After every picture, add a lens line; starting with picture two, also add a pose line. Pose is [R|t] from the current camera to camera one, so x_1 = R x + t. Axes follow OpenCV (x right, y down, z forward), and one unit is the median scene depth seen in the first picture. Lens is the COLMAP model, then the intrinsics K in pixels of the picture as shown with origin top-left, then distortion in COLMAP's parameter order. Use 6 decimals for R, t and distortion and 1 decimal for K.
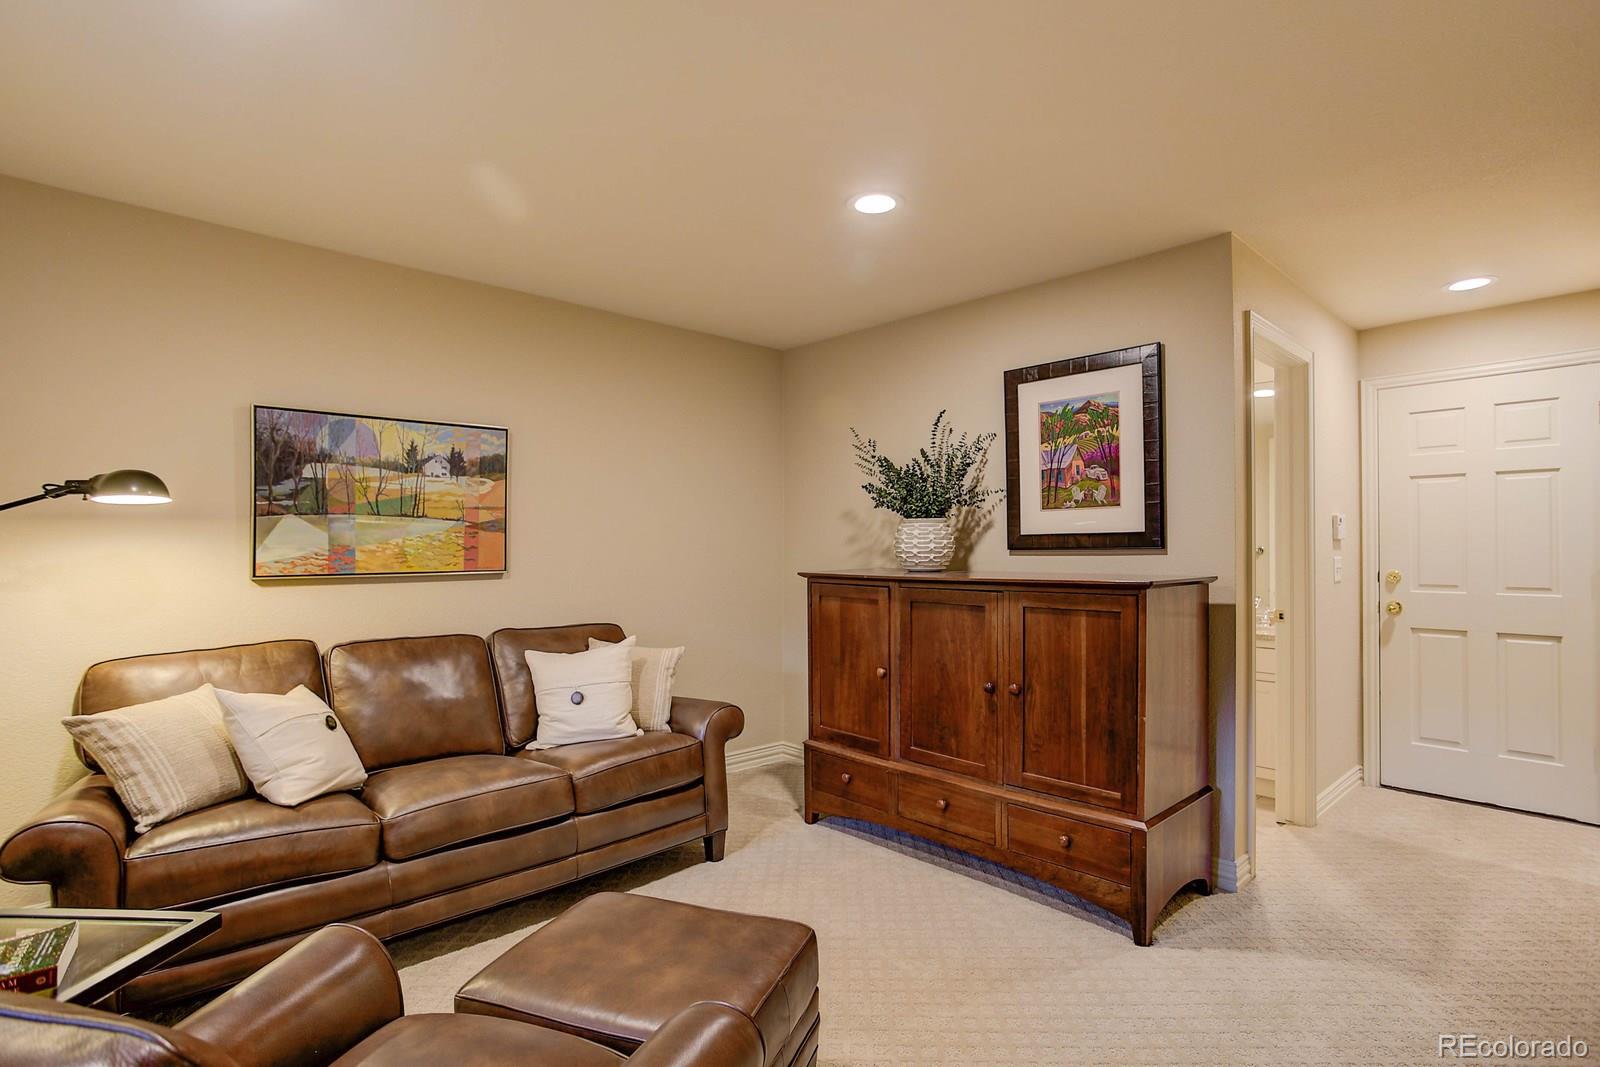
lens RADIAL K [[782.1, 0, 801.6], [0, 782.1, 526.5], [0, 0, 1]] dist [-0.051413, 0.032748]
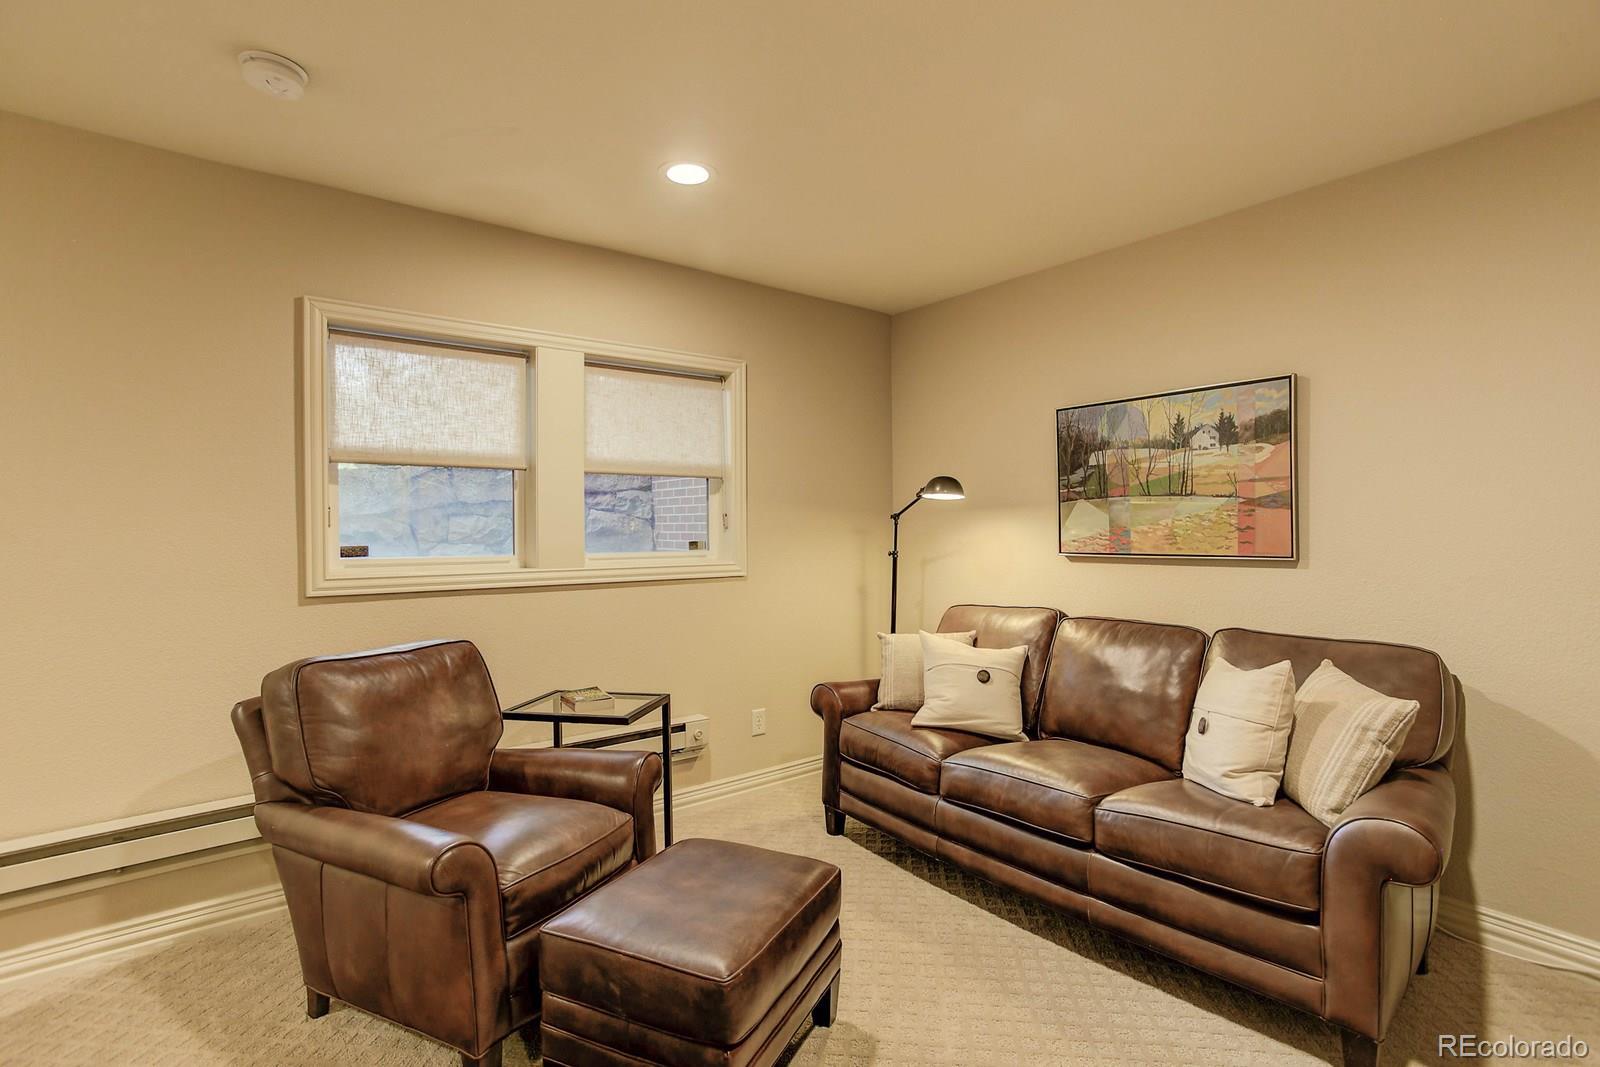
lens RADIAL K [[782.1, 0, 801.6], [0, 782.1, 526.5], [0, 0, 1]] dist [-0.051413, 0.032748]
pose [[-0.082869, 0.001795, -0.996559, 0.478709], [0.035053, 0.999385, -0.001115, 0.010284], [0.995944, -0.035025, -0.082881, 0.639366]]
